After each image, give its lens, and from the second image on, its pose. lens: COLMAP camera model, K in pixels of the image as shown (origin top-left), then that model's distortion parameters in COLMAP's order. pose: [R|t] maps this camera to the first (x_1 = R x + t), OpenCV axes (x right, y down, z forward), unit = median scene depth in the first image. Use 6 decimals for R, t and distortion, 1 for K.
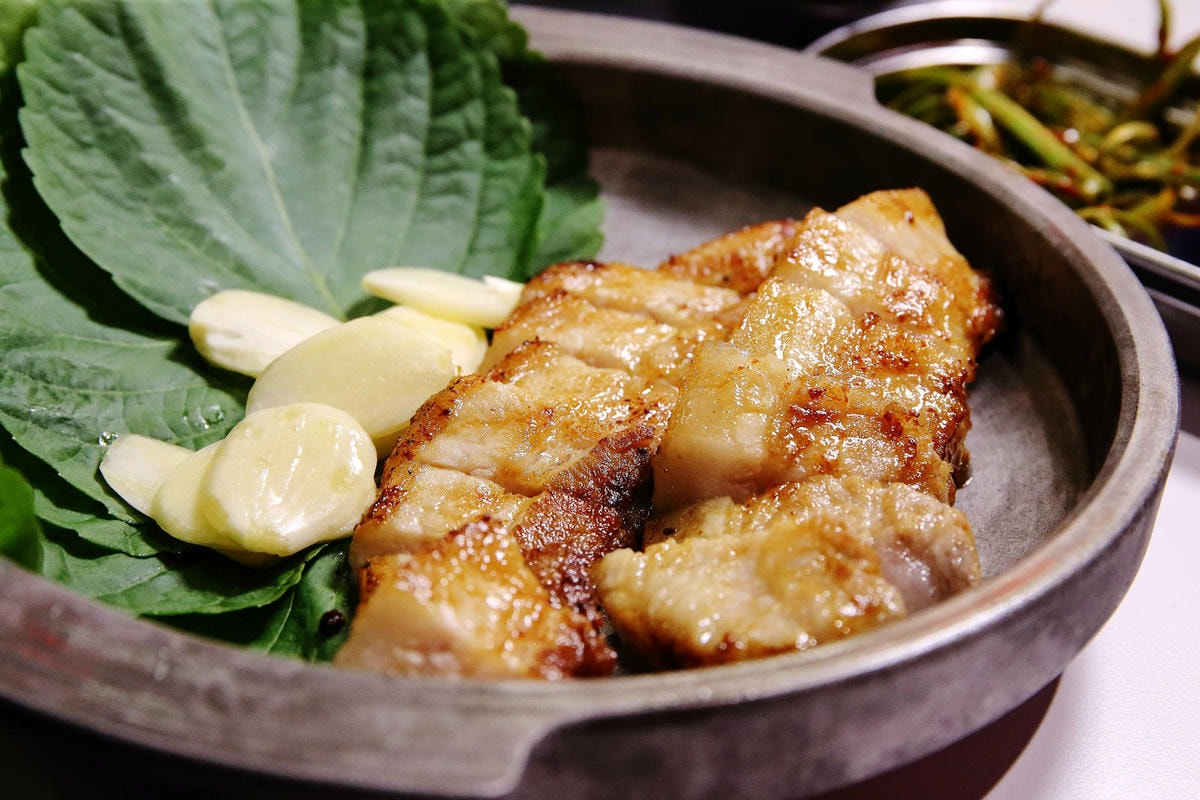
lens RADIAL K [[2008.5, 0, 600.0], [0, 2008.5, 400.0], [0, 0, 1]] dist [0.000889, 0.150698]
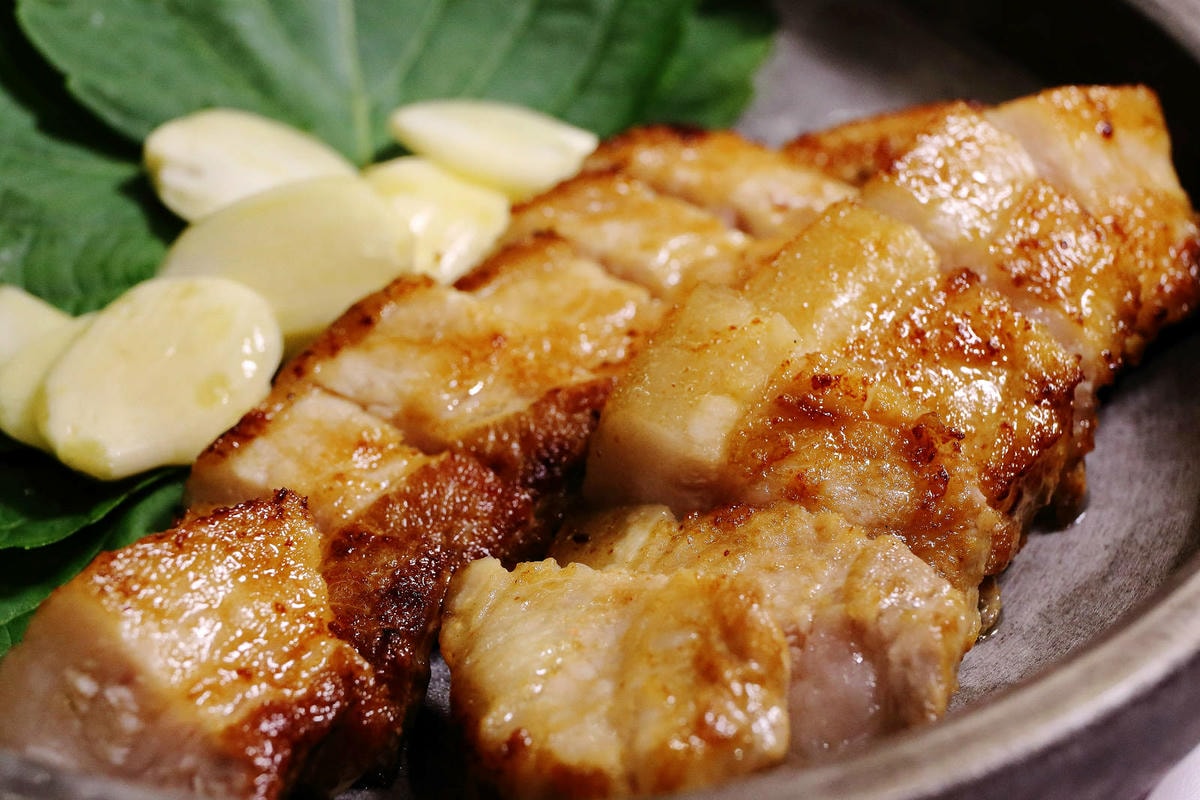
lens RADIAL K [[2008.5, 0, 600.0], [0, 2008.5, 400.0], [0, 0, 1]] dist [0.000889, 0.150698]
pose [[0.945979, 0.168554, -0.276970, 0.209373], [-0.130710, 0.980013, 0.149967, -0.084560], [0.296712, -0.105663, 0.949104, 0.275186]]
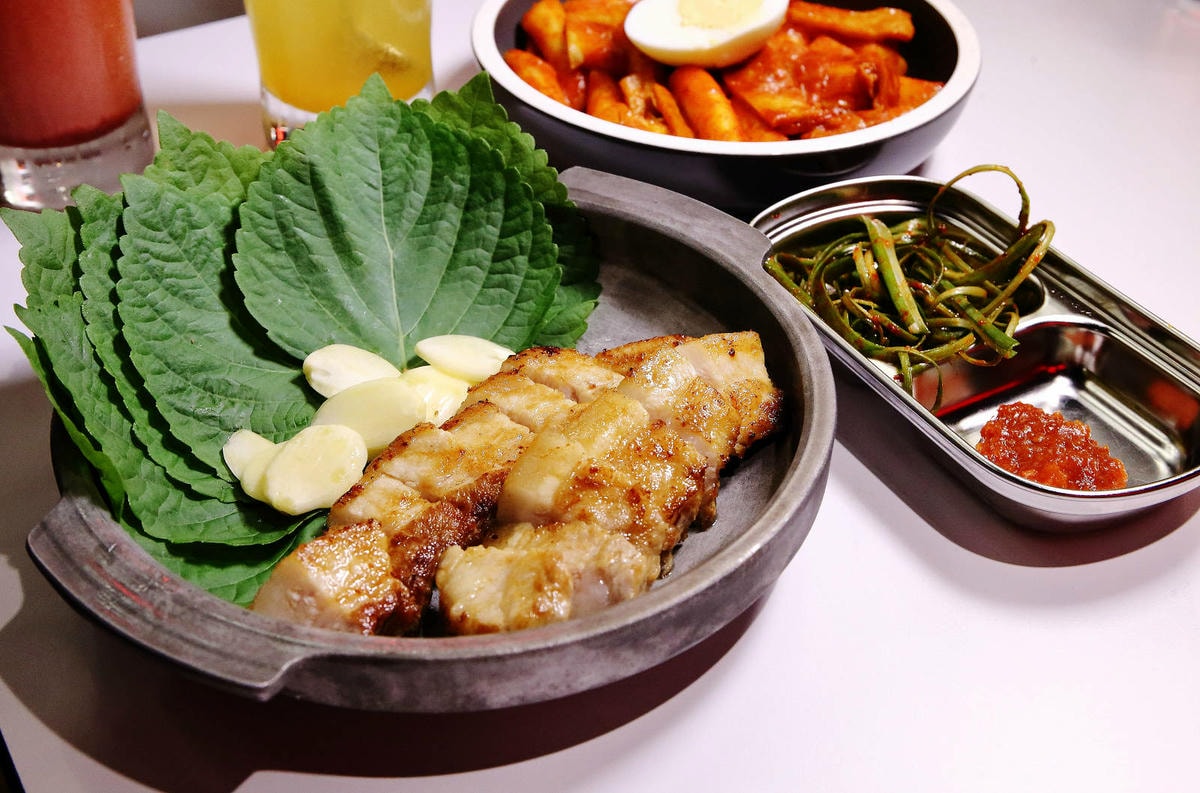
lens RADIAL K [[1498.2, 0, 562.3], [0, 1498.2, 391.4], [0, 0, 1]] dist [0.003101, -0.004881]
pose [[0.944655, 0.144956, -0.294304, 0.405118], [-0.115128, 0.986512, 0.116357, -0.194537], [0.307201, -0.076035, 0.948602, -0.189867]]
